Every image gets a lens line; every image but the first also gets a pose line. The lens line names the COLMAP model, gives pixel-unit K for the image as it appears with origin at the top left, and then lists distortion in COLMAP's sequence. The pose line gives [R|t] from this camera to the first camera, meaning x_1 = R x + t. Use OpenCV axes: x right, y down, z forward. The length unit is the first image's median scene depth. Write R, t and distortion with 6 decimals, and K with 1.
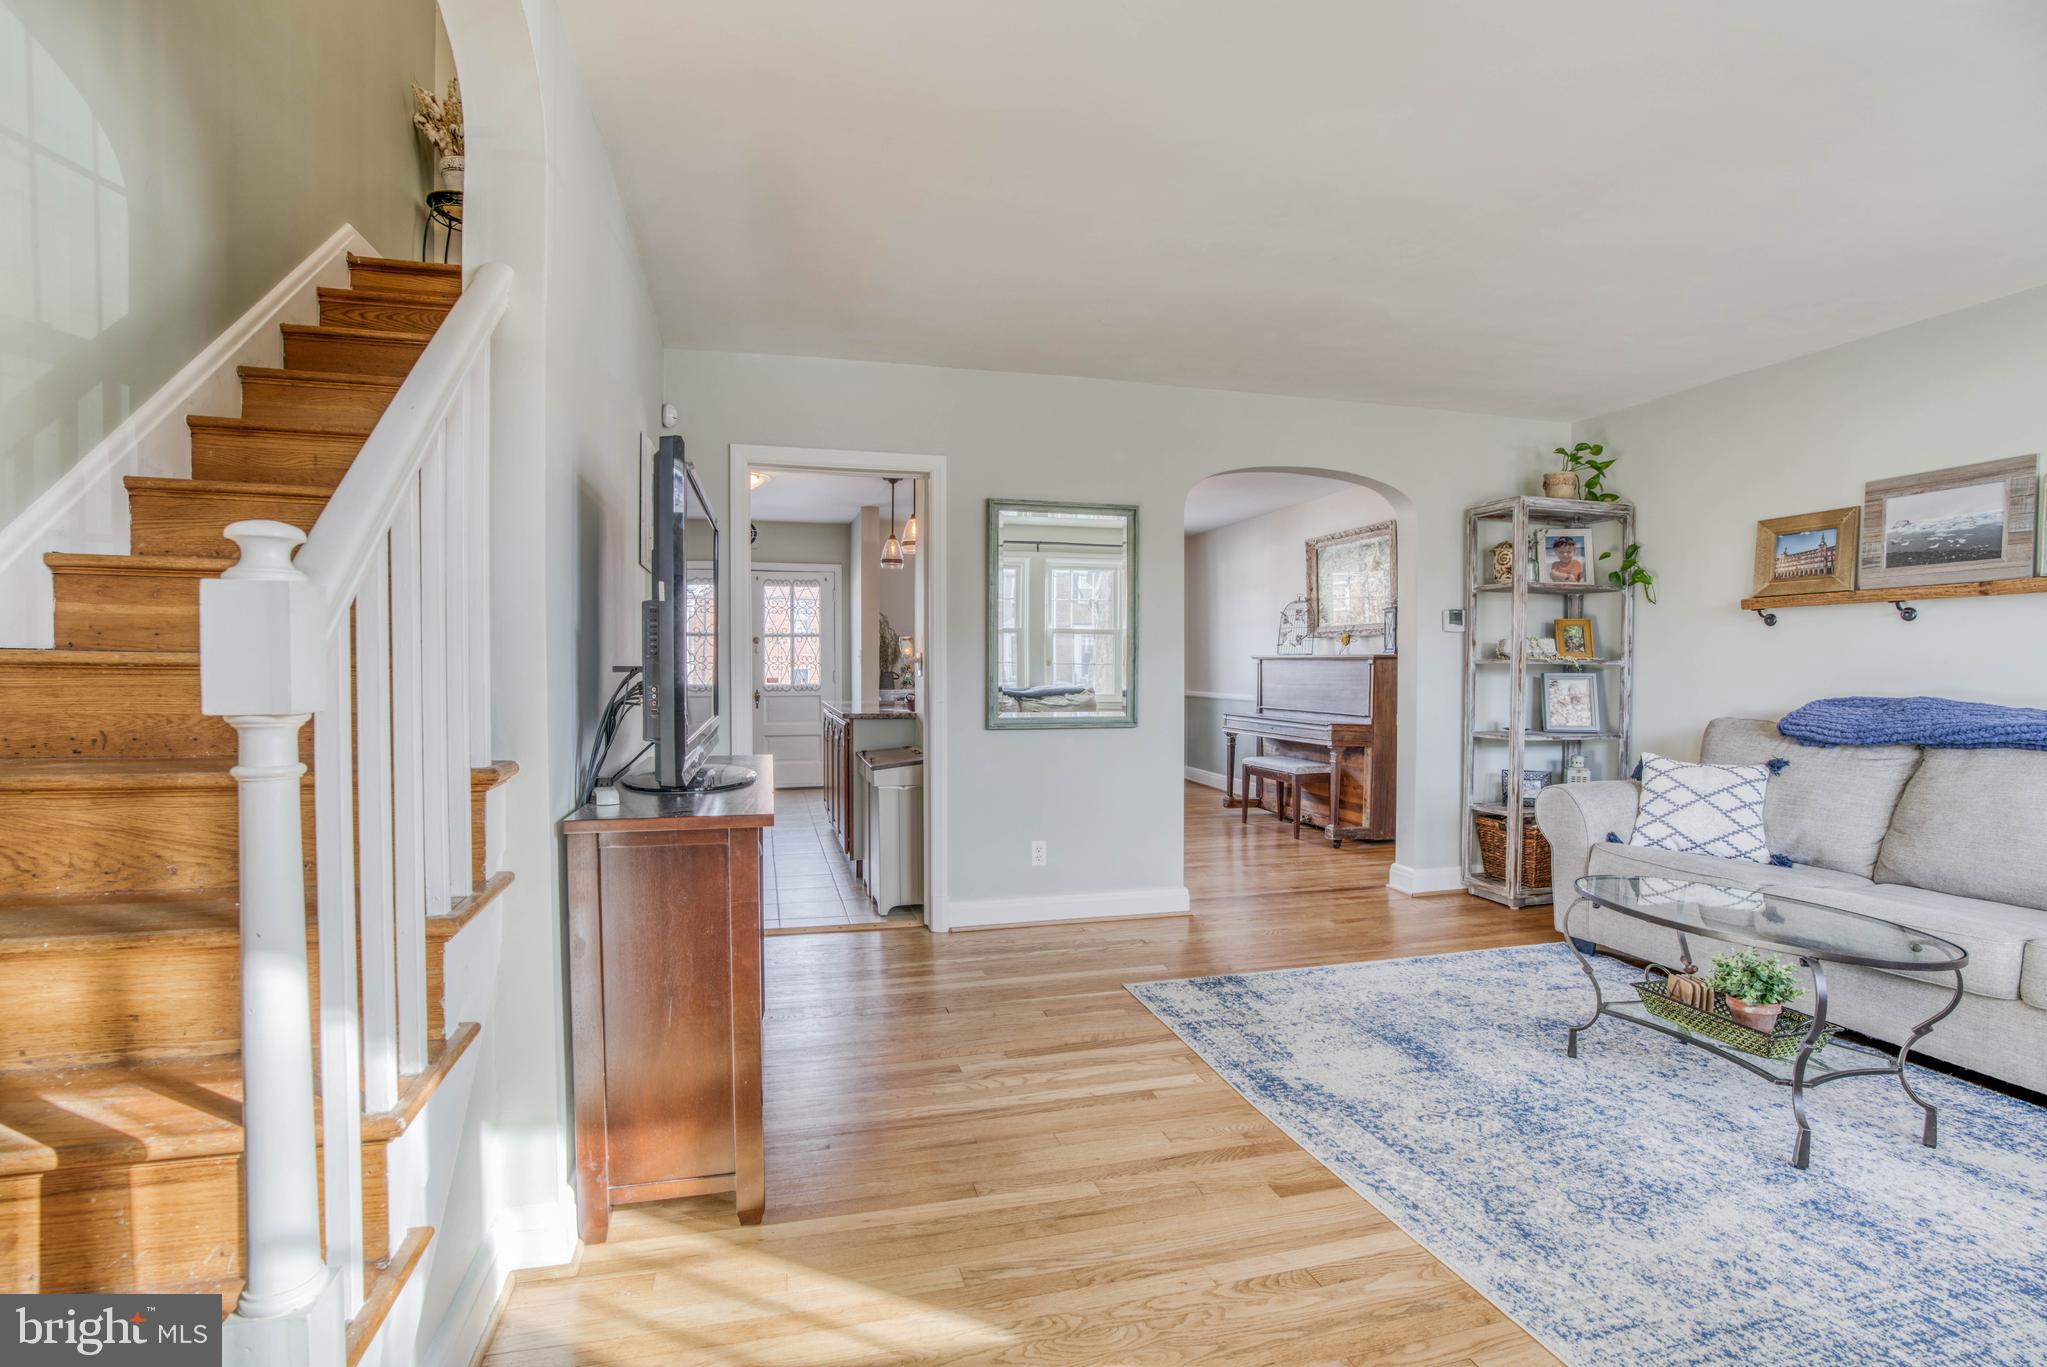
lens RADIAL K [[942.9, 0, 1002.0], [0, 942.9, 691.1], [0, 0, 1]] dist [-0.062651, 0.019189]
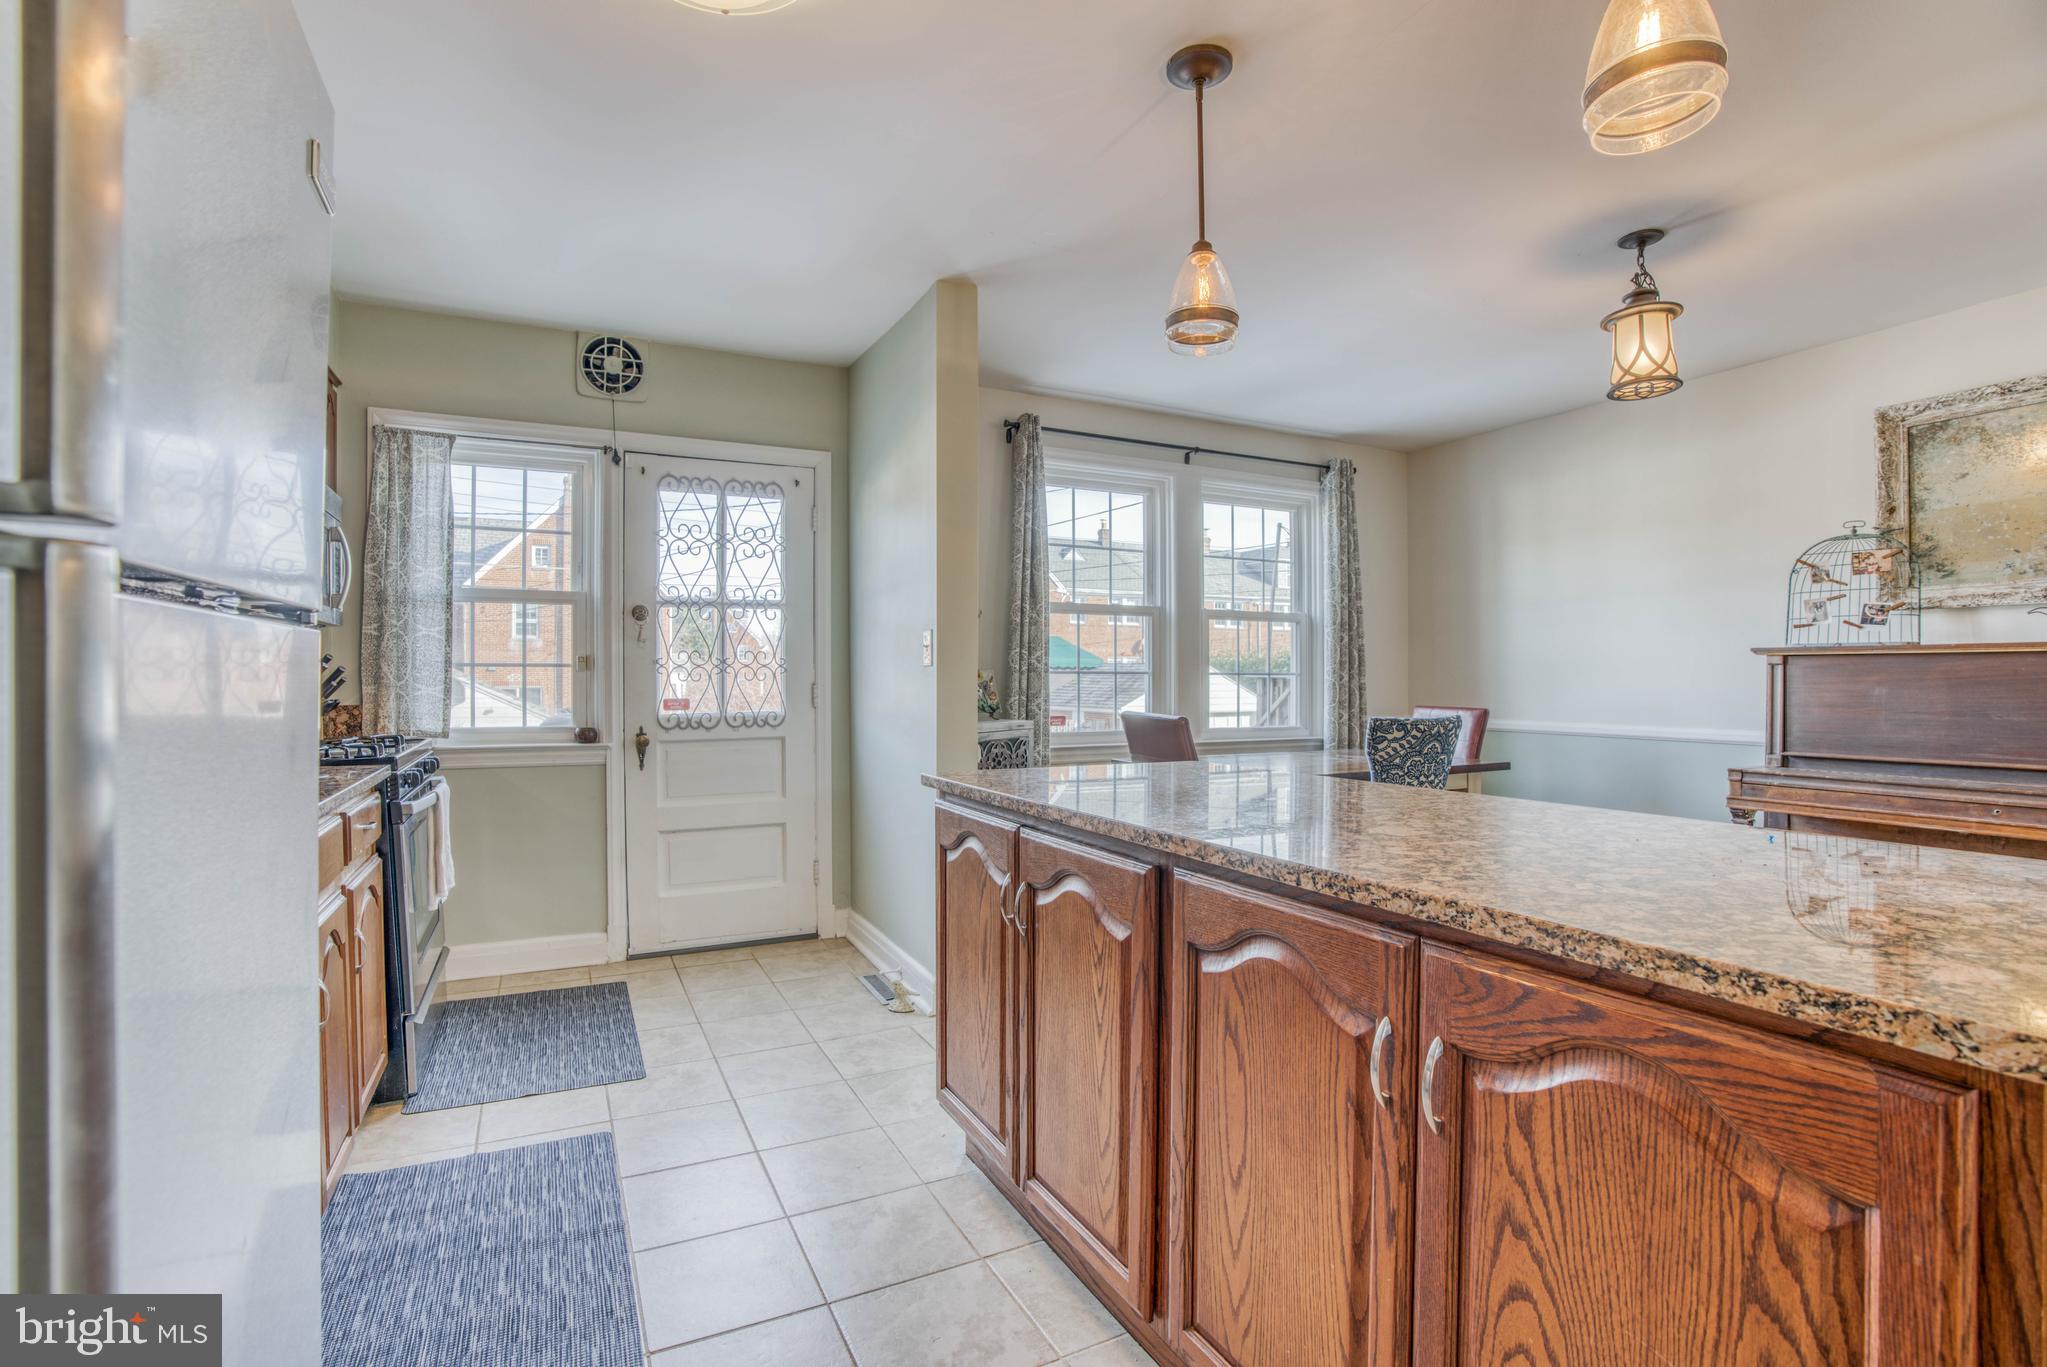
lens RADIAL K [[942.9, 0, 1003.5], [0, 942.9, 679.9], [0, 0, 1]] dist [-0.062651, 0.019189]
pose [[0.979527, -0.002753, 0.201293, -0.456958], [0.007991, 0.999650, -0.025216, -0.027174], [-0.201153, 0.026308, 0.979207, 1.351282]]
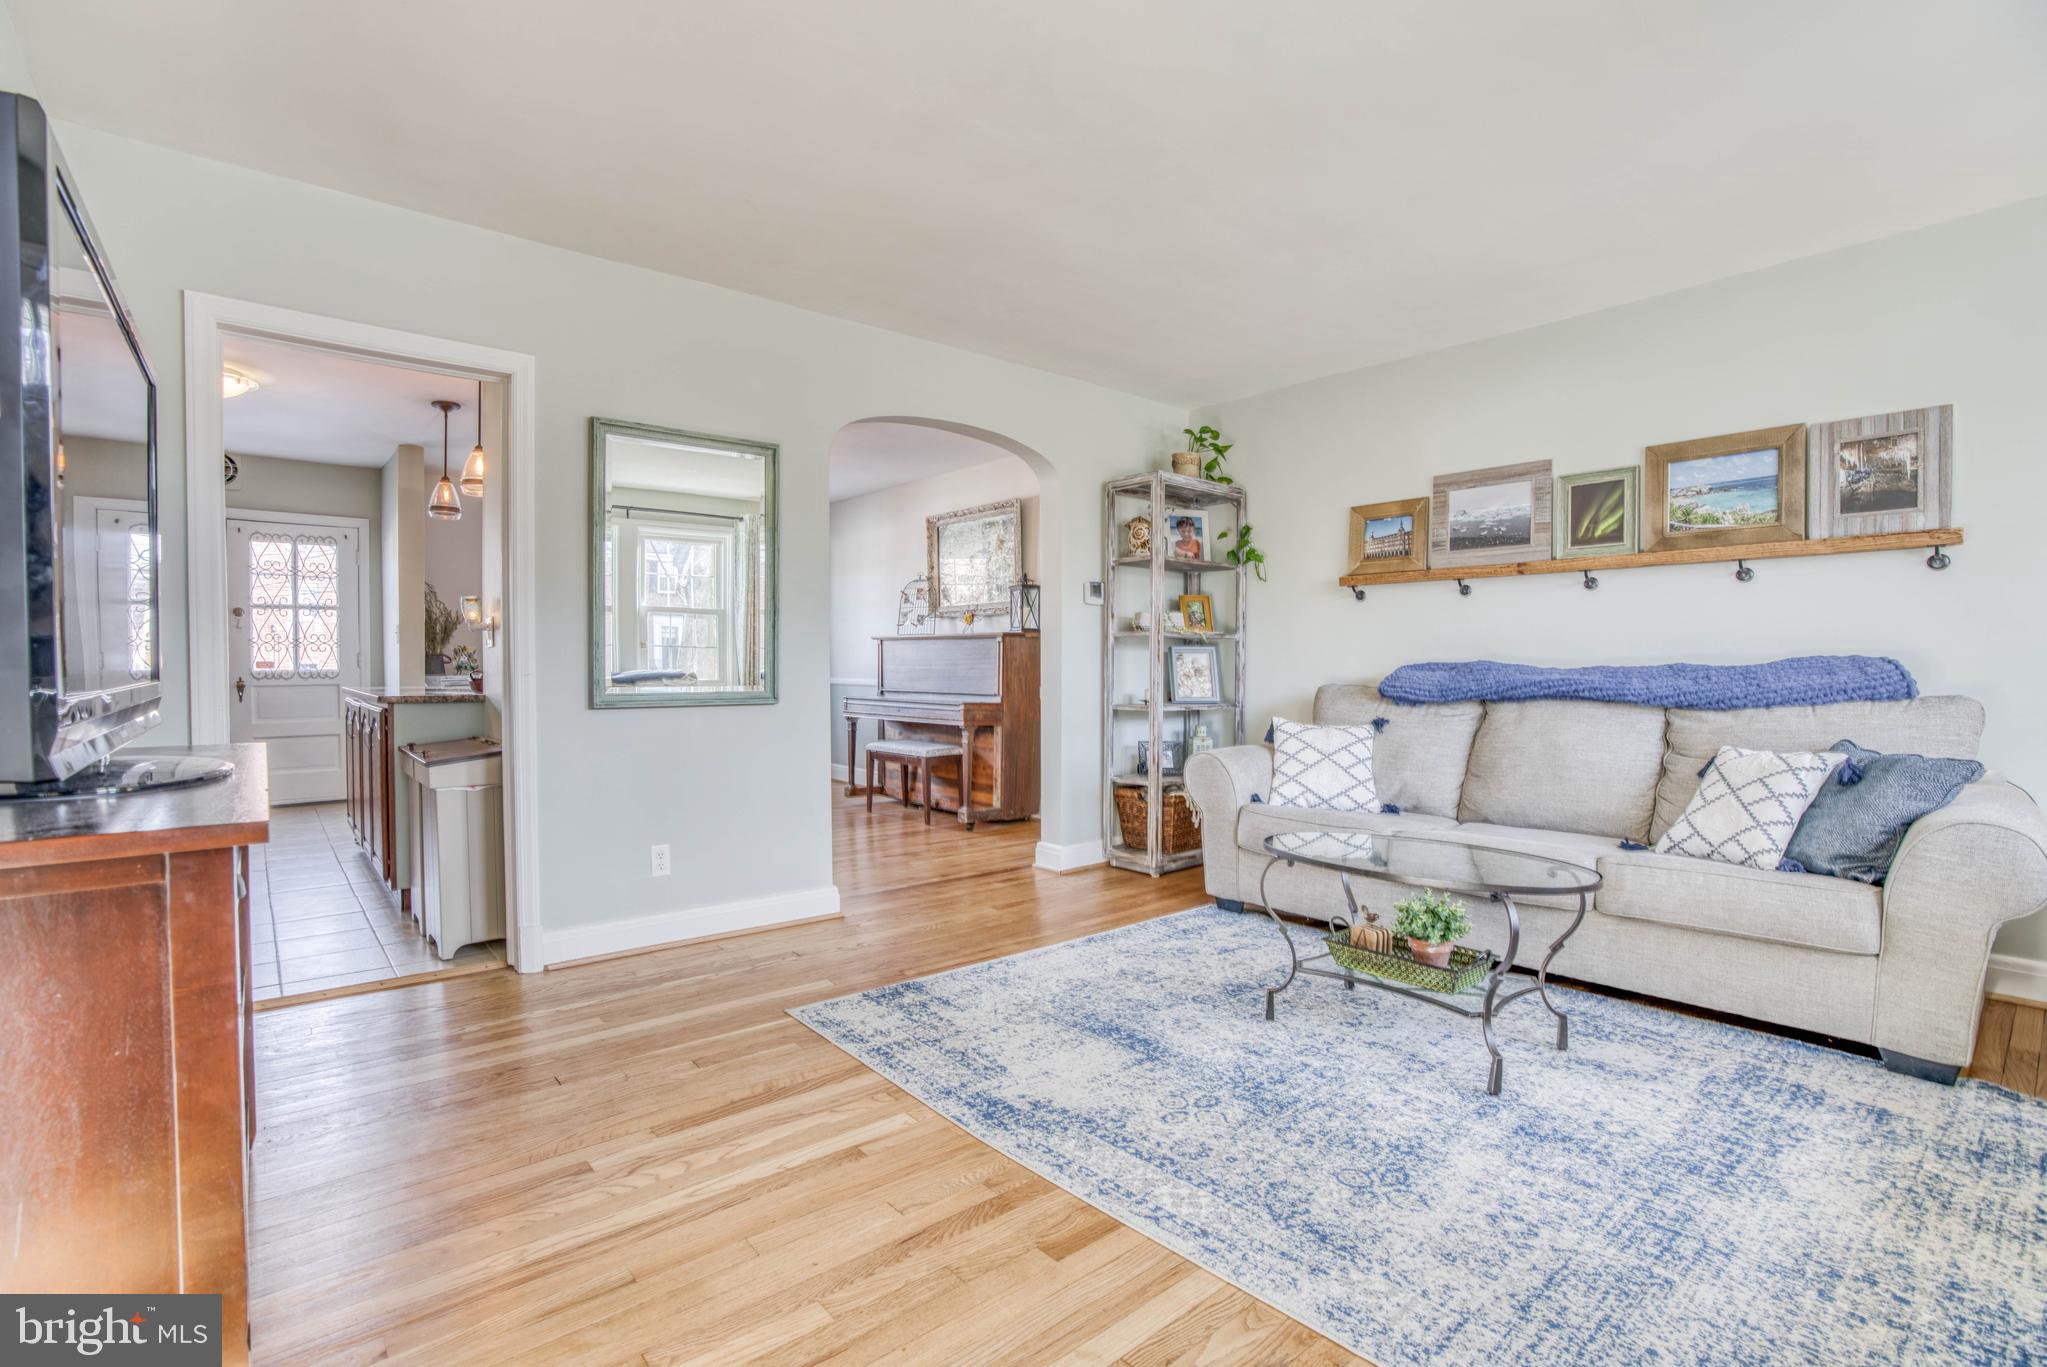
lens RADIAL K [[942.9, 0, 1012.0], [0, 942.9, 681.0], [0, 0, 1]] dist [-0.062651, 0.019189]
pose [[0.901570, -0.008295, 0.432553, -0.042419], [0.011421, 0.999924, -0.004629, 0.030016], [-0.432482, 0.009114, 0.901597, 0.171807]]
